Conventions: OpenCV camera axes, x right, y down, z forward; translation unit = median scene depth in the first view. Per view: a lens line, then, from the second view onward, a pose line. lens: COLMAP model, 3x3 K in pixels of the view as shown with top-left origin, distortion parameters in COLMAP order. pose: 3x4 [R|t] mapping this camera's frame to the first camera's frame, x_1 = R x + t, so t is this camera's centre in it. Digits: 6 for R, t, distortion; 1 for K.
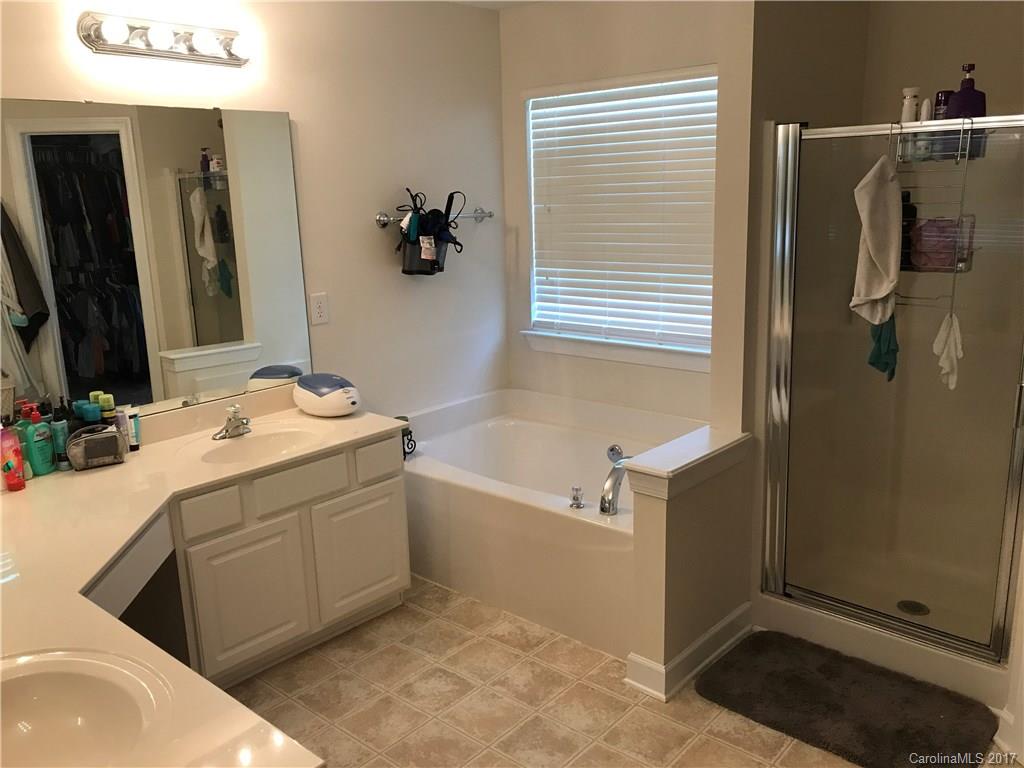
lens RADIAL K [[842.1, 0, 512.0], [0, 842.1, 384.0], [0, 0, 1]] dist [0.060569, -0.090063]
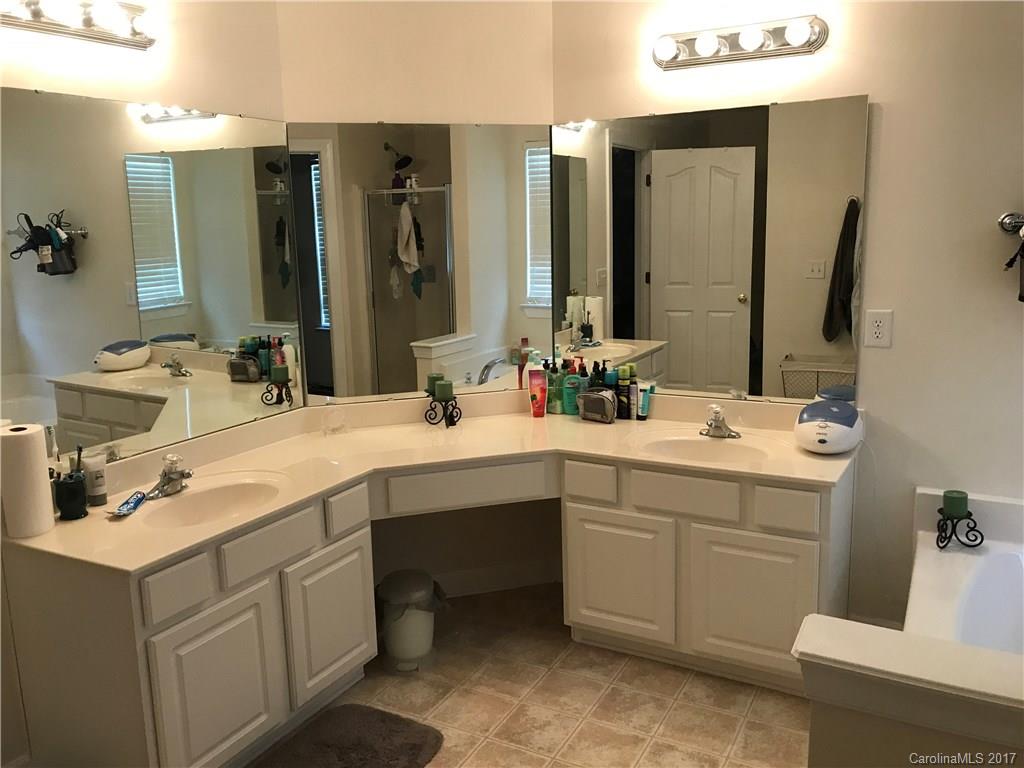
lens RADIAL K [[842.1, 0, 512.0], [0, 842.1, 384.0], [0, 0, 1]] dist [0.060569, -0.090063]
pose [[0.227319, 0.205119, -0.951973, 0.592999], [-0.202087, 0.966221, 0.159933, -0.116589], [0.952621, 0.156026, 0.261092, 0.540029]]
